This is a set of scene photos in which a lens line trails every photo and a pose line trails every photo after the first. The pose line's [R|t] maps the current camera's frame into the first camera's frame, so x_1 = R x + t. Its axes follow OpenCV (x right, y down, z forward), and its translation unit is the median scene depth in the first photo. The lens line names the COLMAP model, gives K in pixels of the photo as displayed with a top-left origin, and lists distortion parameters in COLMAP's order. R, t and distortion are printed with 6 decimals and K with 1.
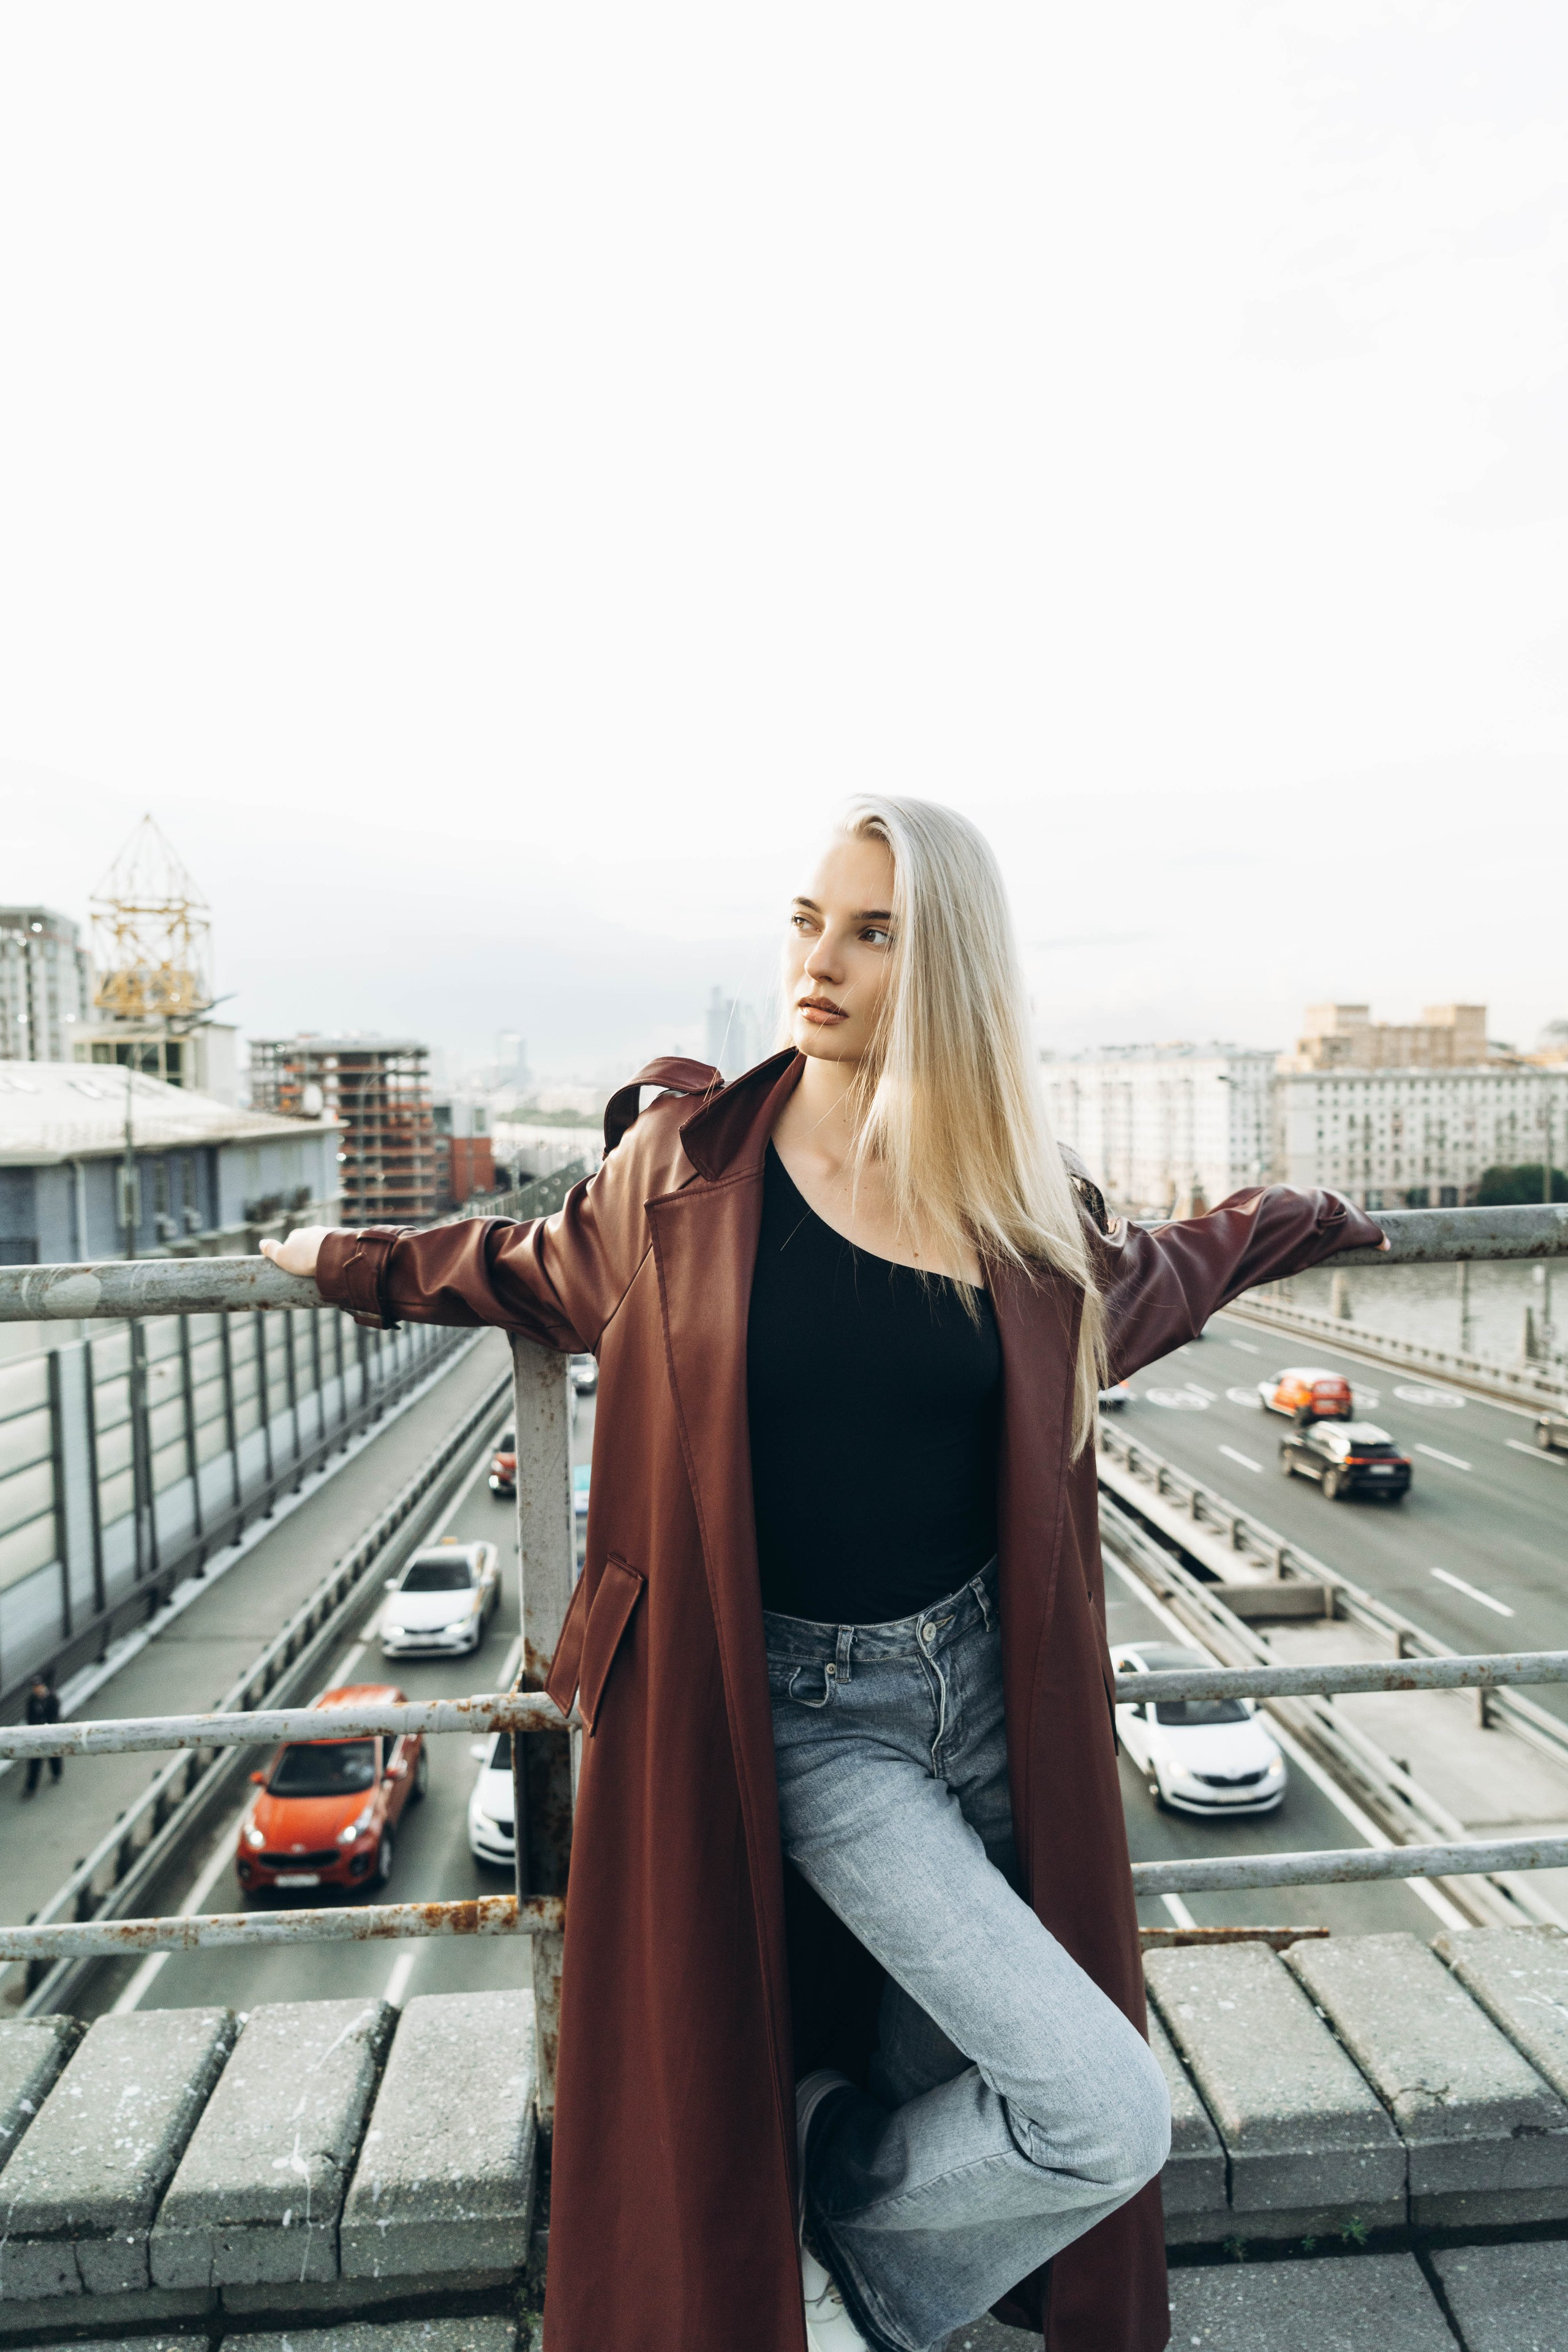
lens RADIAL K [[1555.3, 0, 779.9], [0, 1555.3, 1180.3], [0, 0, 1]] dist [-0.023156, 0.012532]
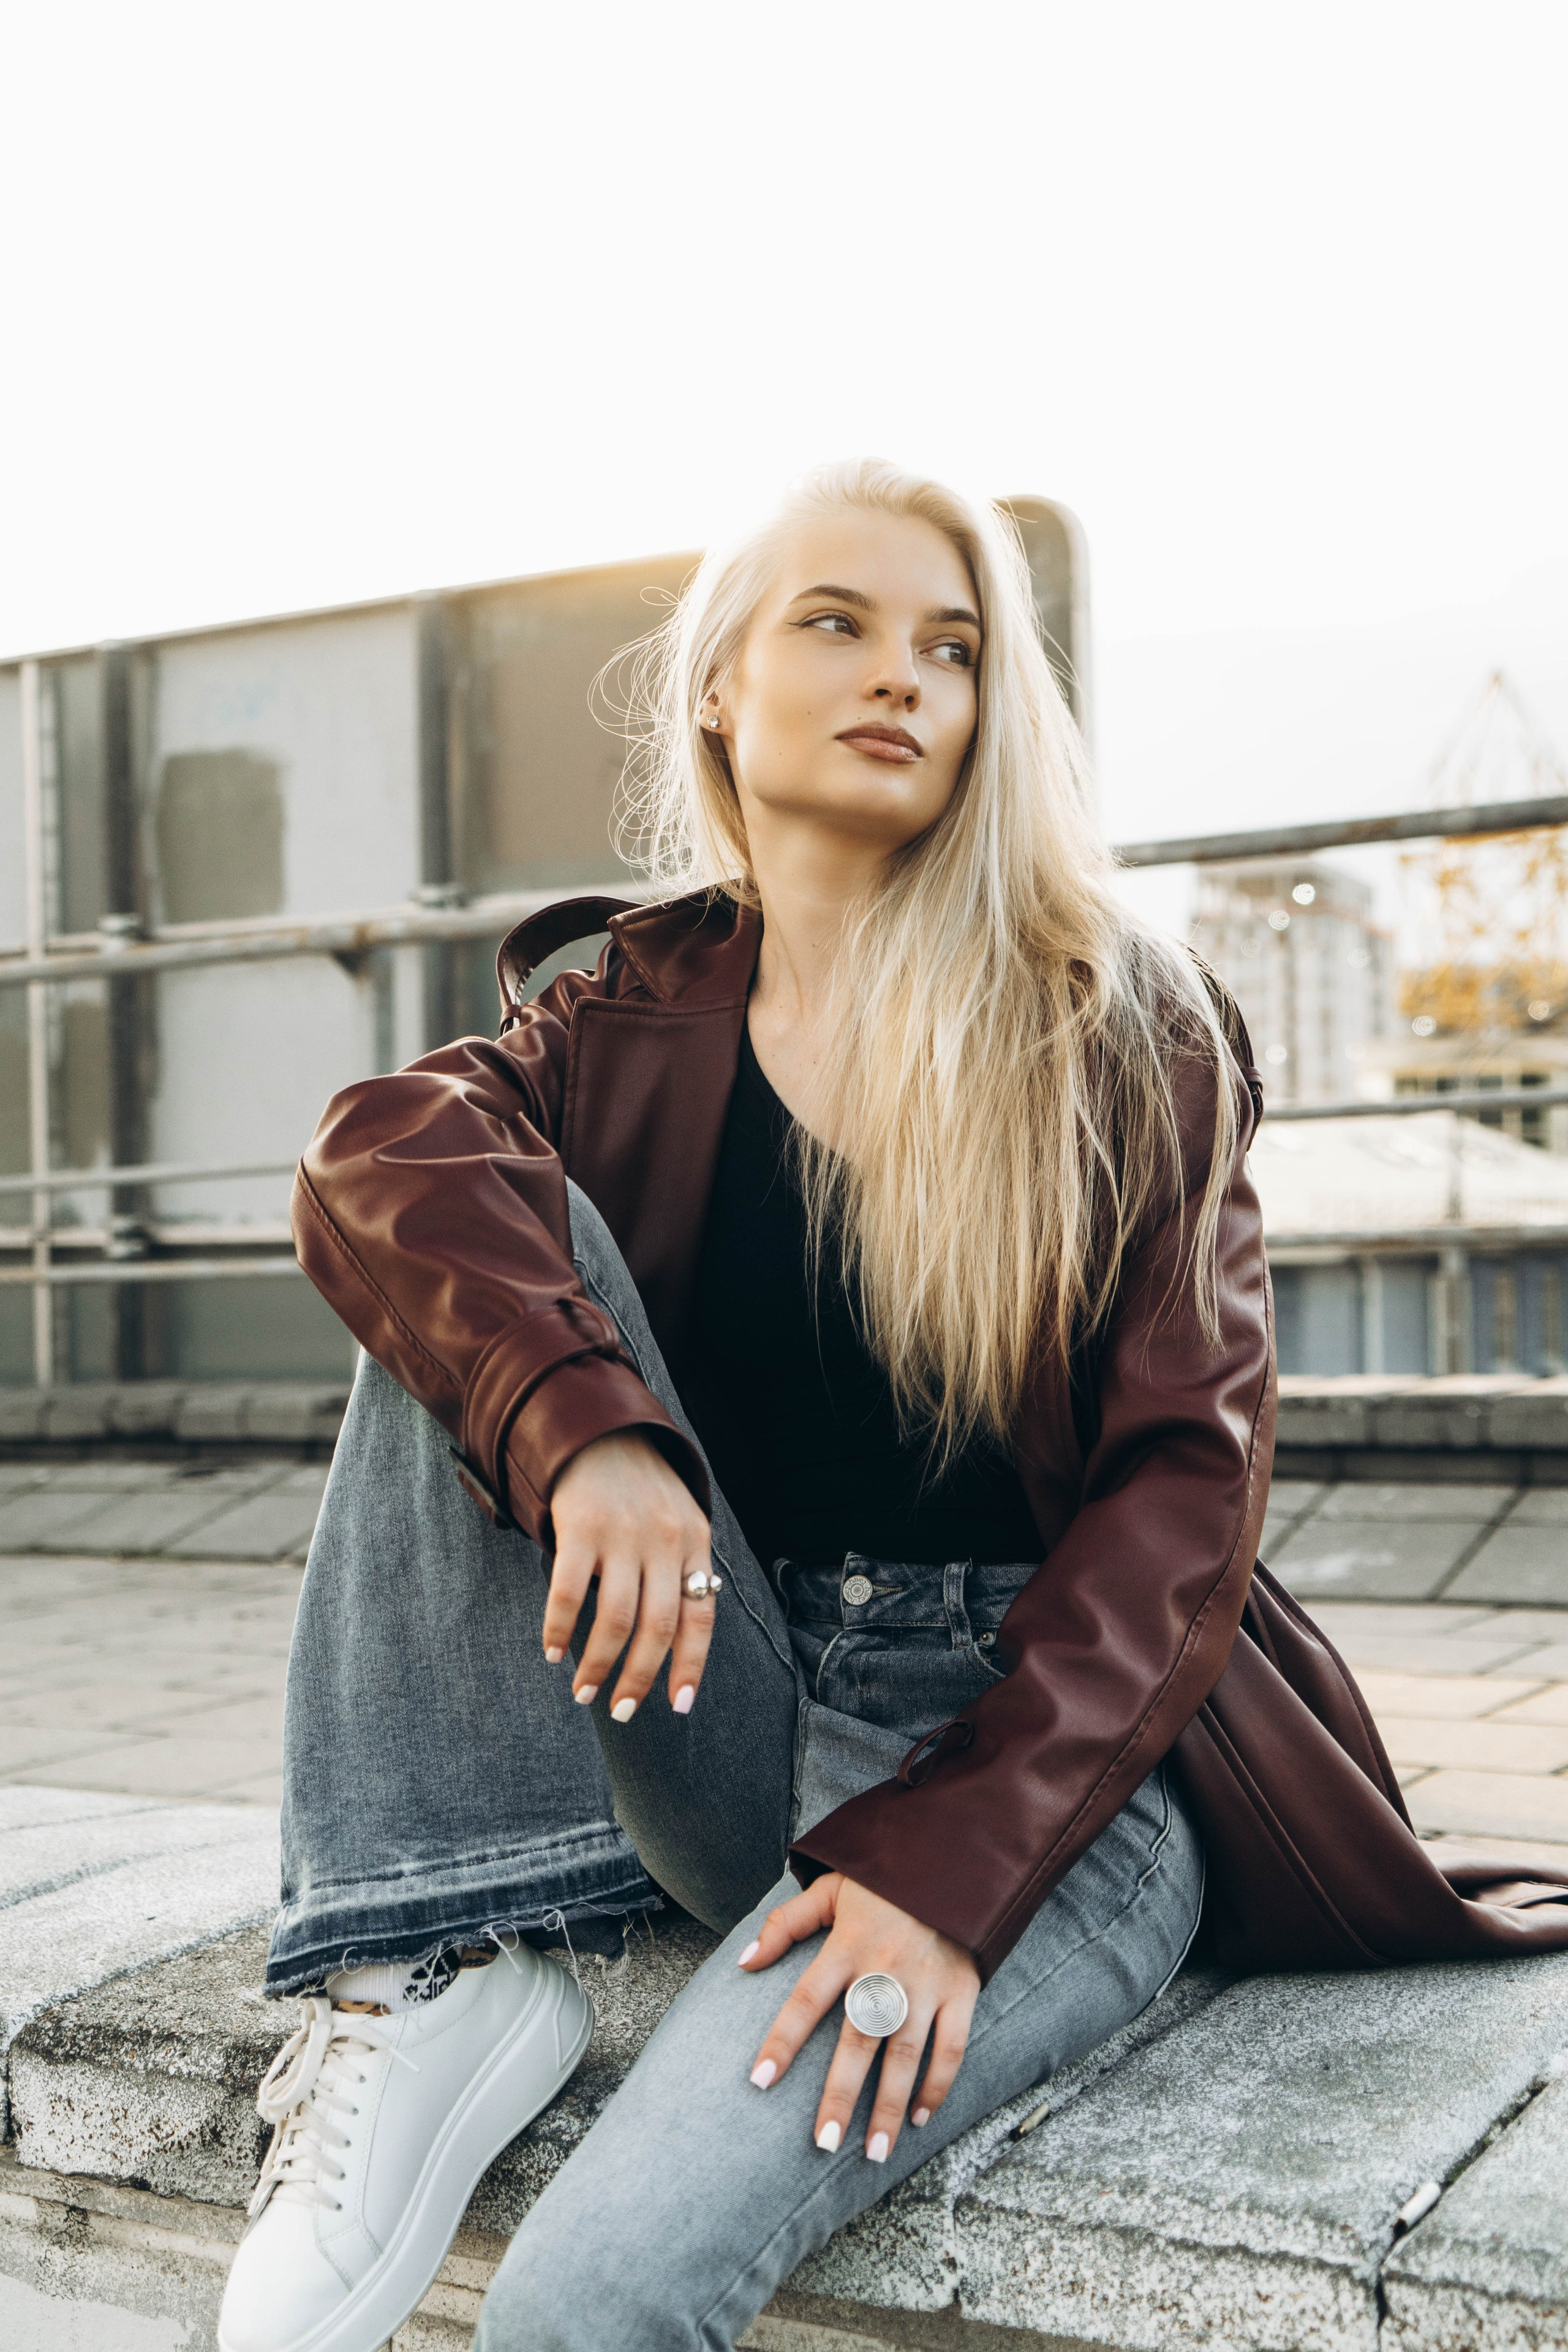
lens RADIAL K [[2989.6, 0, 784.0], [0, 2989.6, 1176.0], [0, 0, 1]] dist [0.035586, -0.036775]
pose [[0.815783, -0.000408, -0.578357, 0.642295], [-0.033847, 0.998252, -0.048446, 0.509368], [0.577366, 0.059097, 0.814344, -1.589846]]
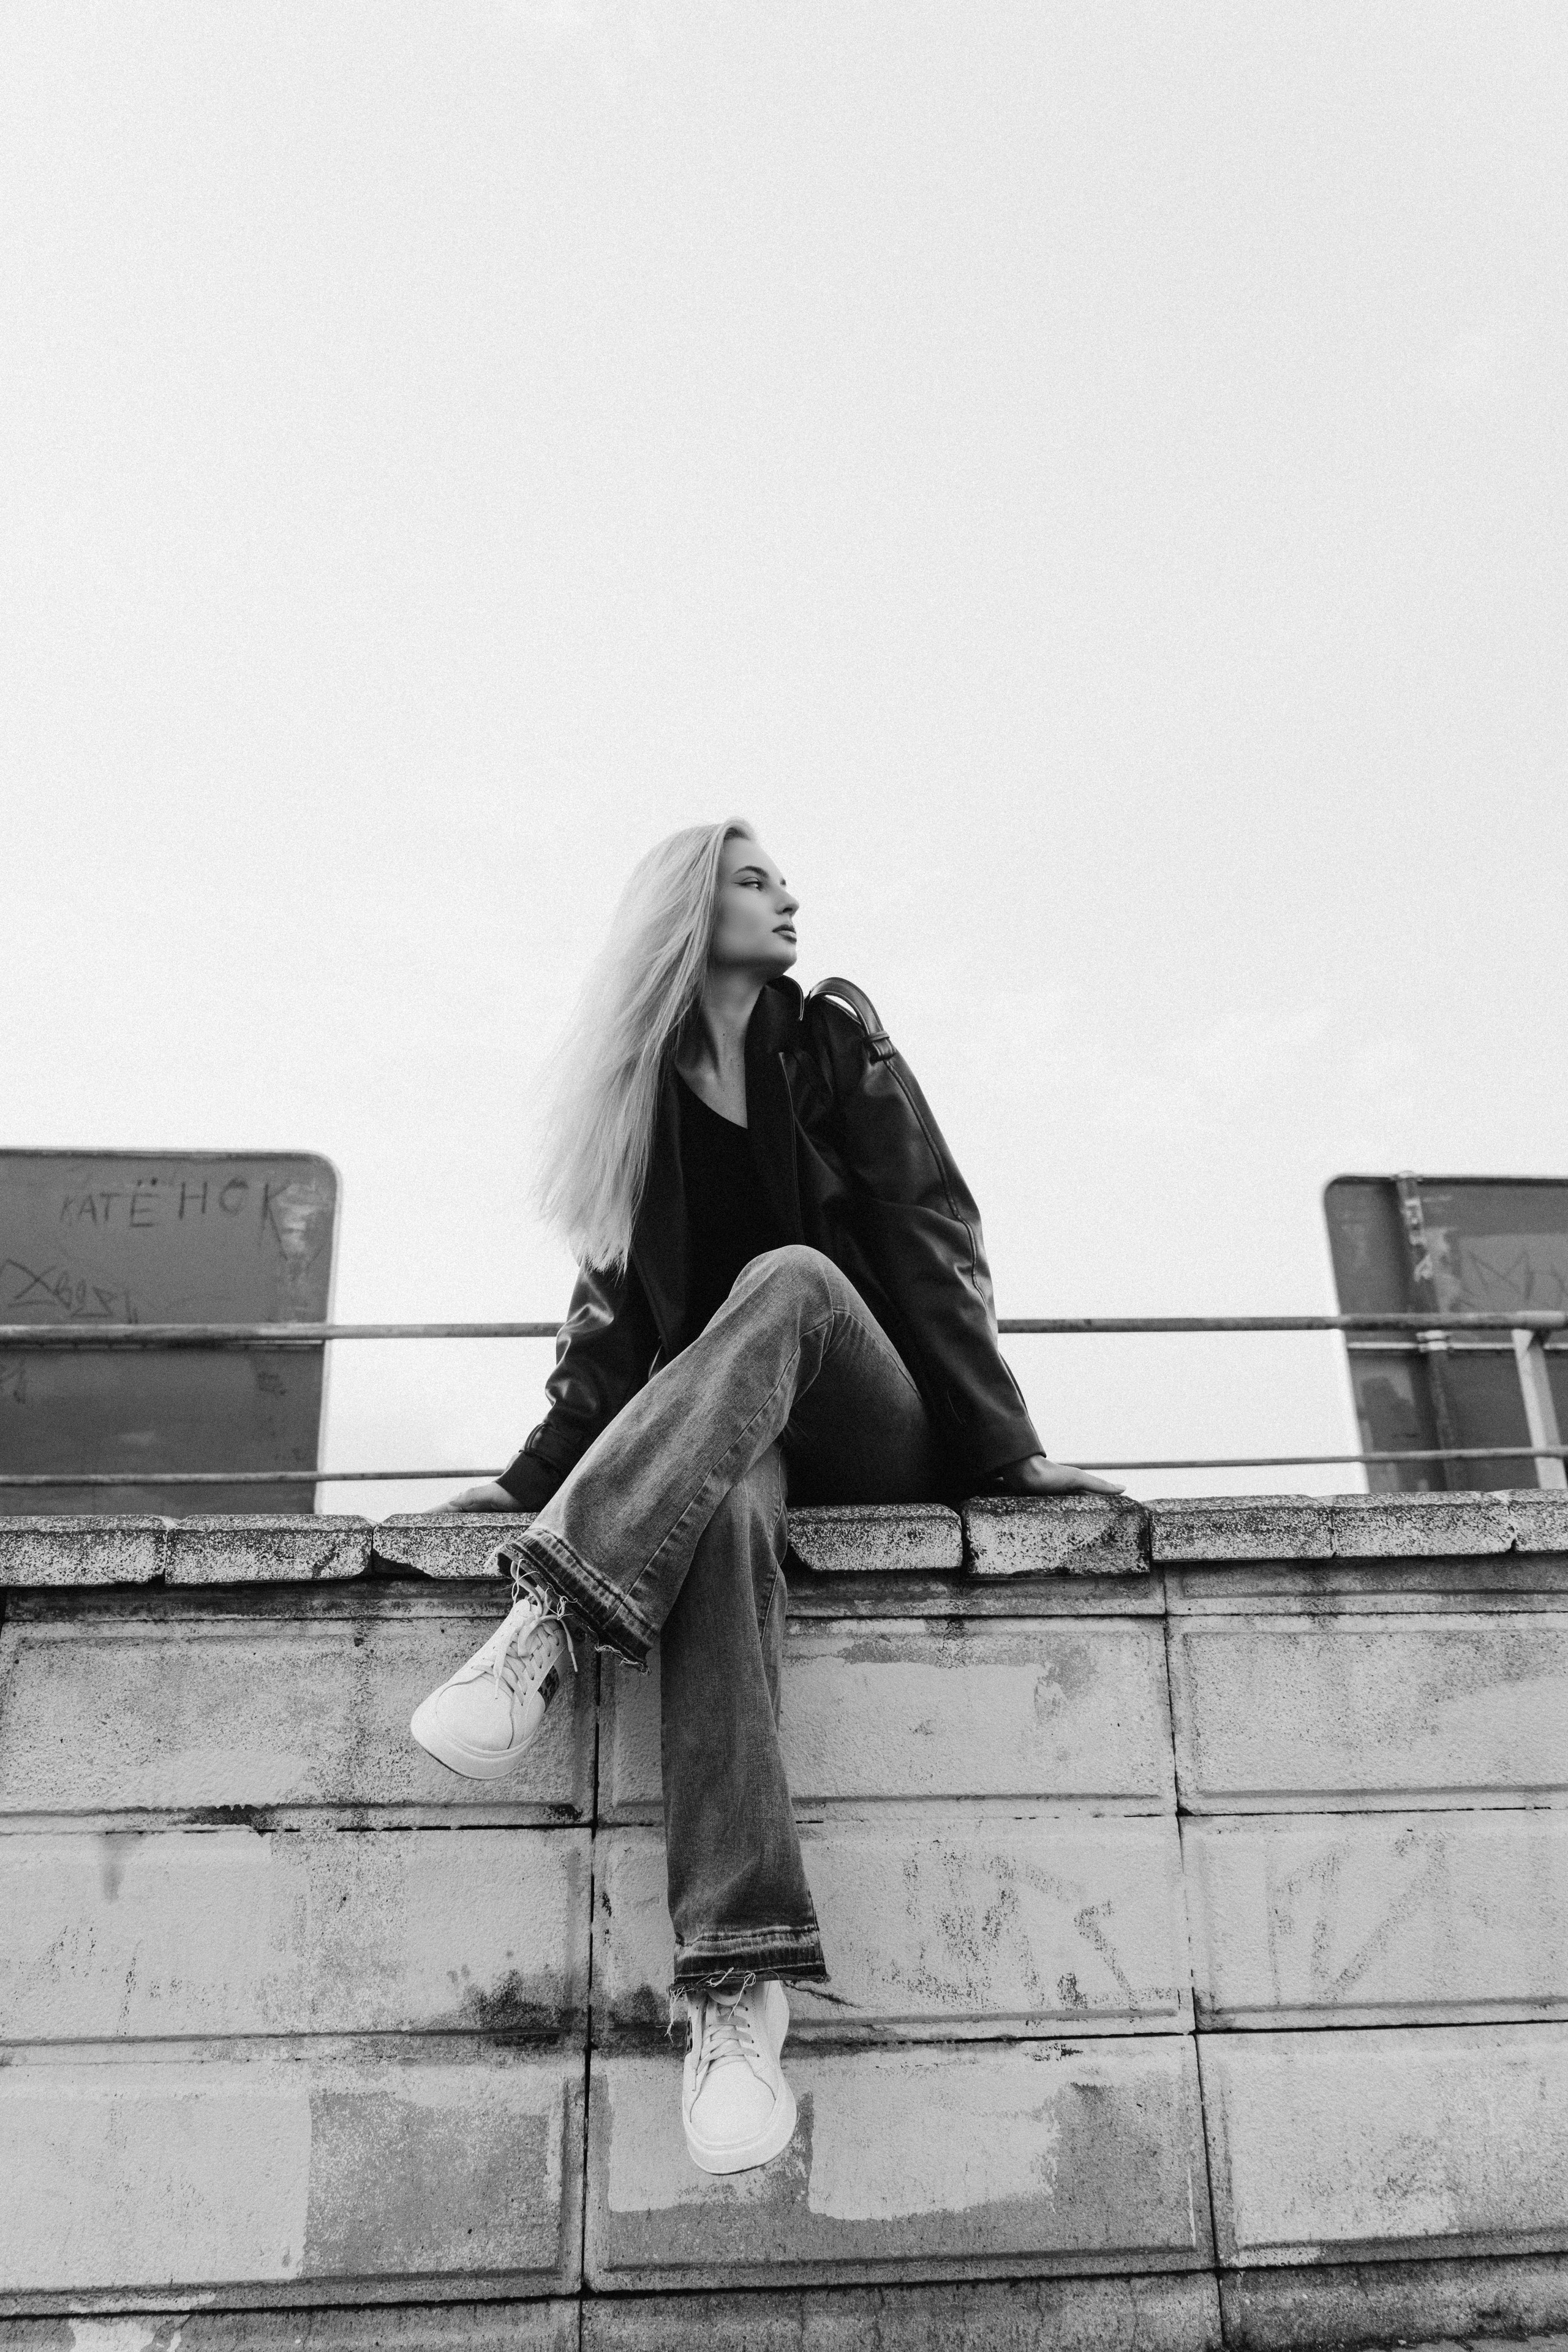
lens RADIAL K [[1590.9, 0, 758.6], [0, 1590.9, 1180.4], [0, 0, 1]] dist [-0.006313, -0.003281]
pose [[0.999590, 0.017184, 0.022917, -0.137347], [-0.007225, 0.925448, -0.378806, 0.868795], [-0.027718, 0.378485, 0.925192, -1.848561]]
